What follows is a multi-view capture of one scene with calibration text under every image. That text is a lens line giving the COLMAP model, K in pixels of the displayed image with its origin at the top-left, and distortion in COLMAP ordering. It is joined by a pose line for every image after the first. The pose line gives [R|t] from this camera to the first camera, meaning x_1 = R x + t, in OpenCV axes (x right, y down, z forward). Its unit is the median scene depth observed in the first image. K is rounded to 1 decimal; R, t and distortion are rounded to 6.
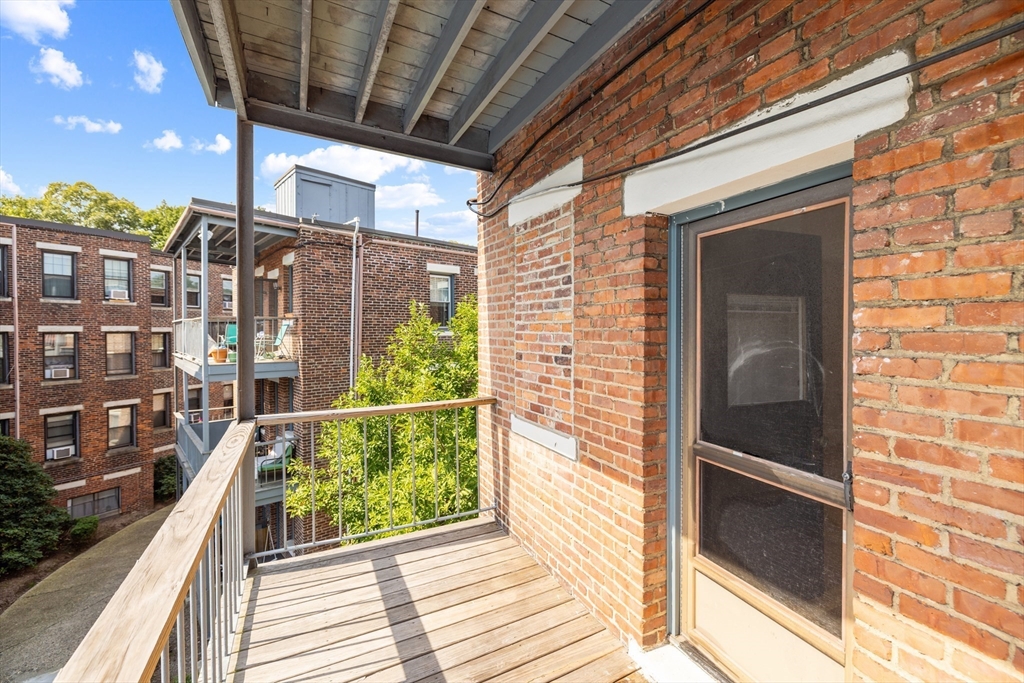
lens RADIAL K [[428.9, 0, 515.8], [0, 428.9, 337.1], [0, 0, 1]] dist [-0.001456, -0.000136]
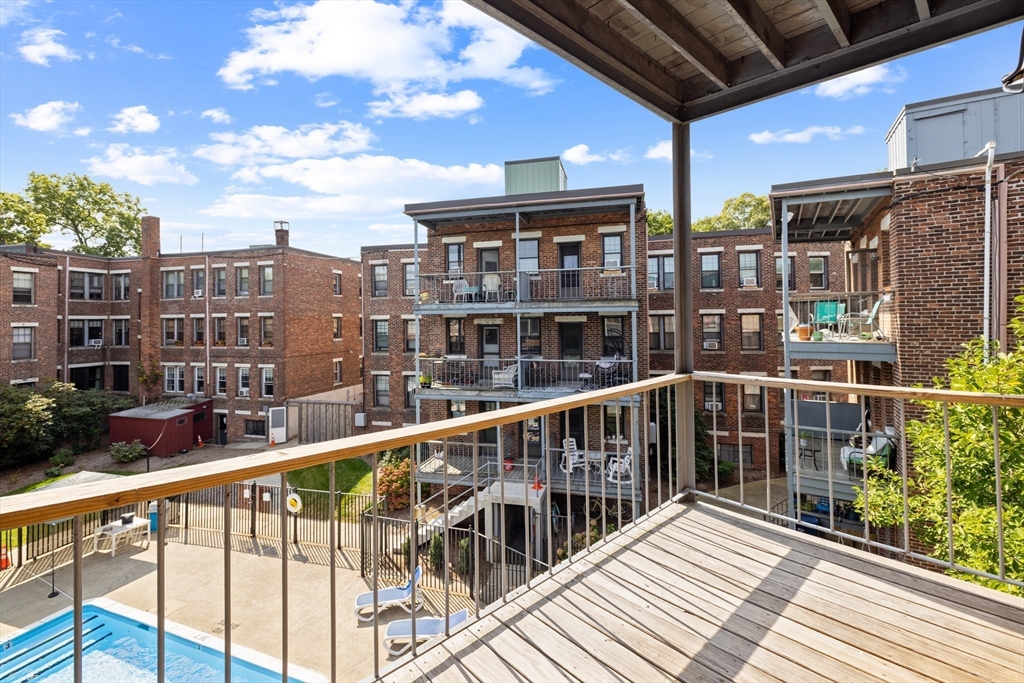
lens RADIAL K [[446.8, 0, 513.5], [0, 446.8, 316.6], [0, 0, 1]] dist [-0.000019, 0.000001]
pose [[0.271851, -0.008516, -0.962302, 0.111939], [-0.001676, 0.999955, -0.009322, 0.012592], [0.962338, 0.004147, 0.271824, 0.051495]]
